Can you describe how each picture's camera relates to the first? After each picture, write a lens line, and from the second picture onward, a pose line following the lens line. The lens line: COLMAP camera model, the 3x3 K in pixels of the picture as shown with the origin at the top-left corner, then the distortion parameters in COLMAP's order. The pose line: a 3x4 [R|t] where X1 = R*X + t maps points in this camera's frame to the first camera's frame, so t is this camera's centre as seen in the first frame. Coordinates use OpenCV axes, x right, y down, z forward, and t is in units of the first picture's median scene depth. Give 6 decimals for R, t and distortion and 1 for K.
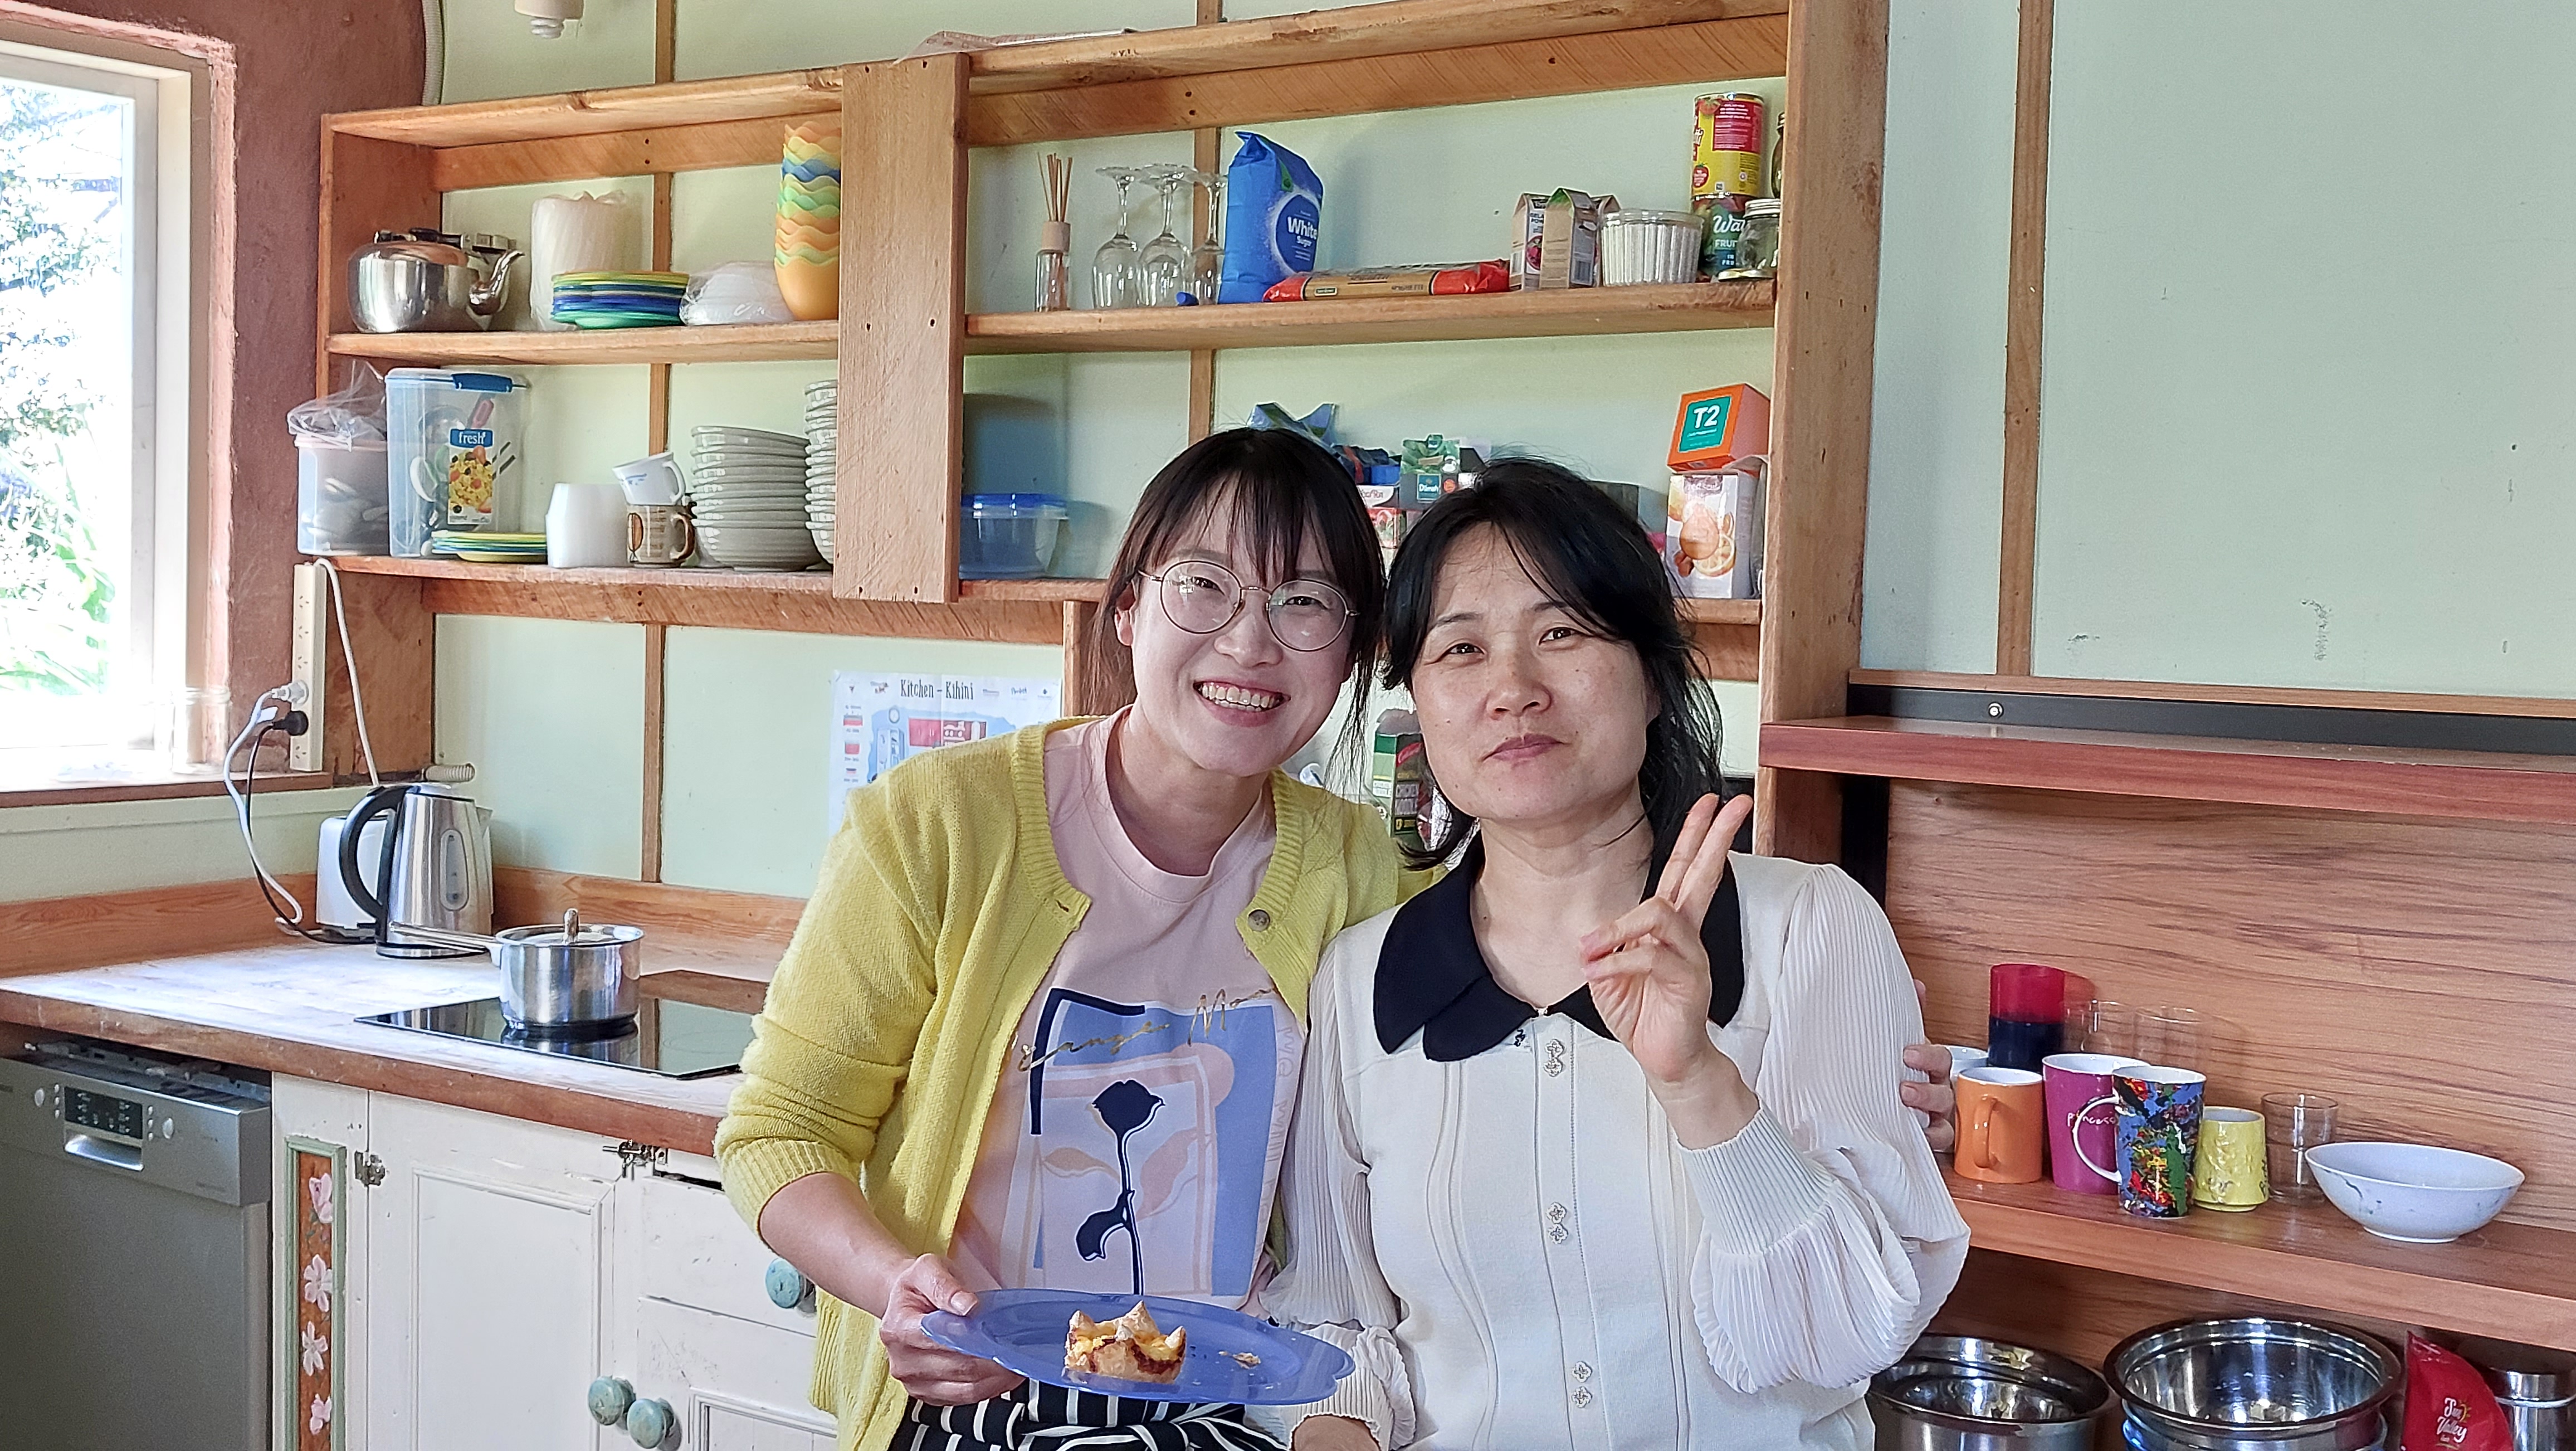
lens RADIAL K [[2685.1, 0, 1324.9], [0, 2685.1, 724.7], [0, 0, 1]] dist [0.051672, 0.000000]
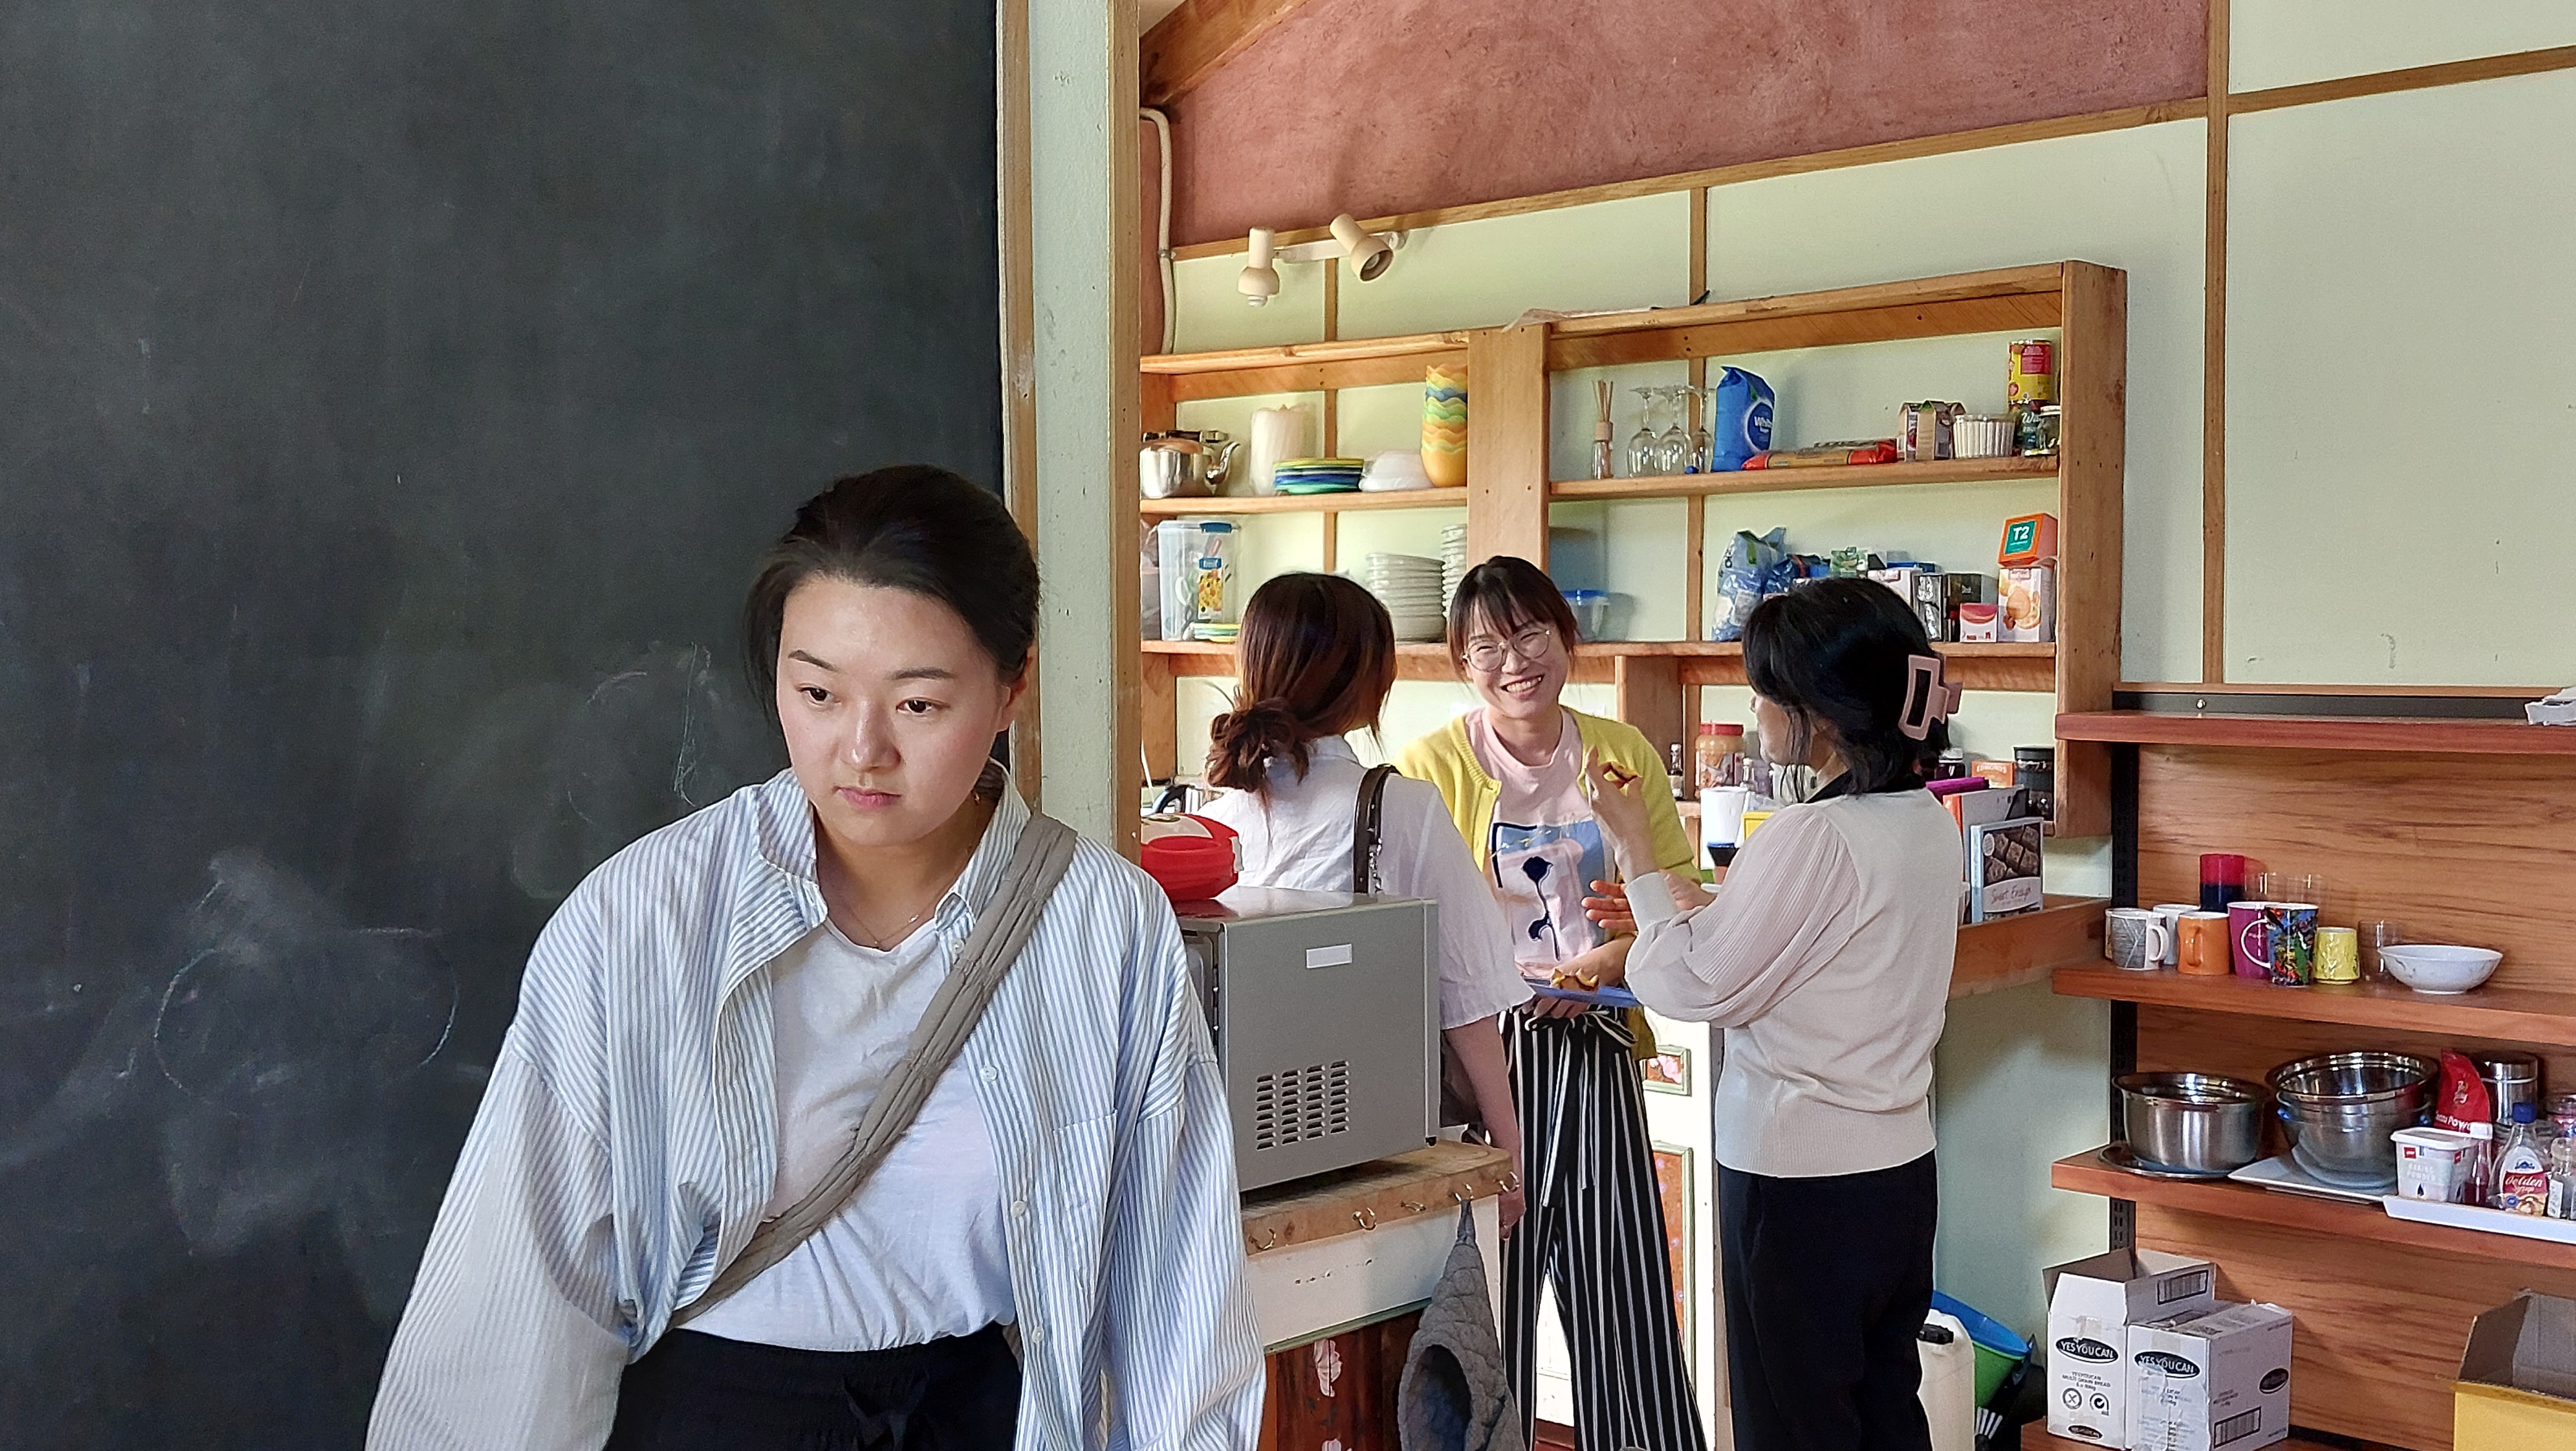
lens RADIAL K [[2685.1, 0, 1296.5], [0, 2685.1, 773.7], [0, 0, 1]] dist [0.051672, 0.000000]
pose [[0.990134, -0.022307, -0.138339, -0.068282], [0.021711, 0.999747, -0.005814, 0.031295], [0.138434, 0.002753, 0.990368, -0.656066]]
